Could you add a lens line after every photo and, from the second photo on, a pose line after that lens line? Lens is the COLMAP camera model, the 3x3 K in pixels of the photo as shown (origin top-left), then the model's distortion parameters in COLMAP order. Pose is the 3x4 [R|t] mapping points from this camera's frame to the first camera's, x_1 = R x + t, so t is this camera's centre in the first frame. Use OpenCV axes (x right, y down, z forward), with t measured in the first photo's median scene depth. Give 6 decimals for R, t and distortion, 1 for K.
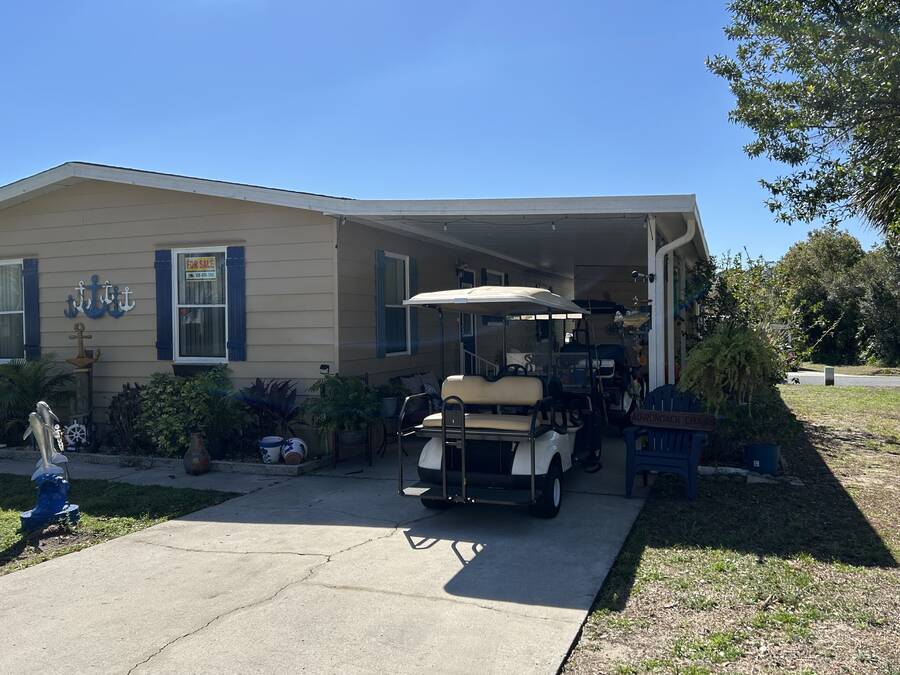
lens RADIAL K [[673.8, 0, 486.8], [0, 673.8, 318.1], [0, 0, 1]] dist [-0.002194, -0.018058]
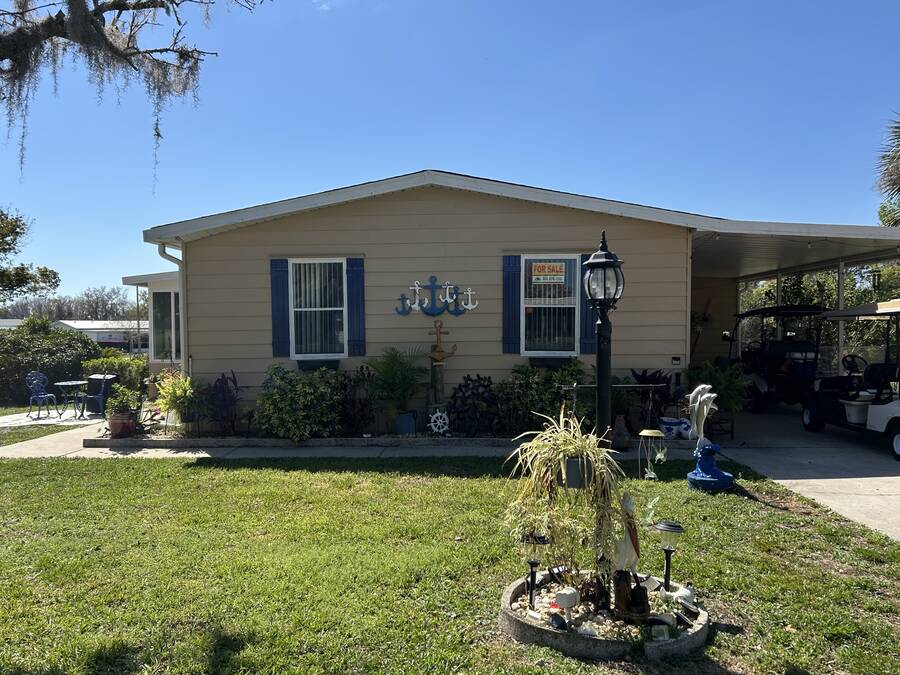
lens RADIAL K [[673.8, 0, 450.6], [0, 673.8, 340.7], [0, 0, 1]] dist [-0.002194, -0.018058]
pose [[0.974472, 0.004844, 0.224456, -0.821197], [-0.008116, 0.999874, 0.013658, 0.025658], [-0.224361, -0.015131, 0.974389, -0.064901]]
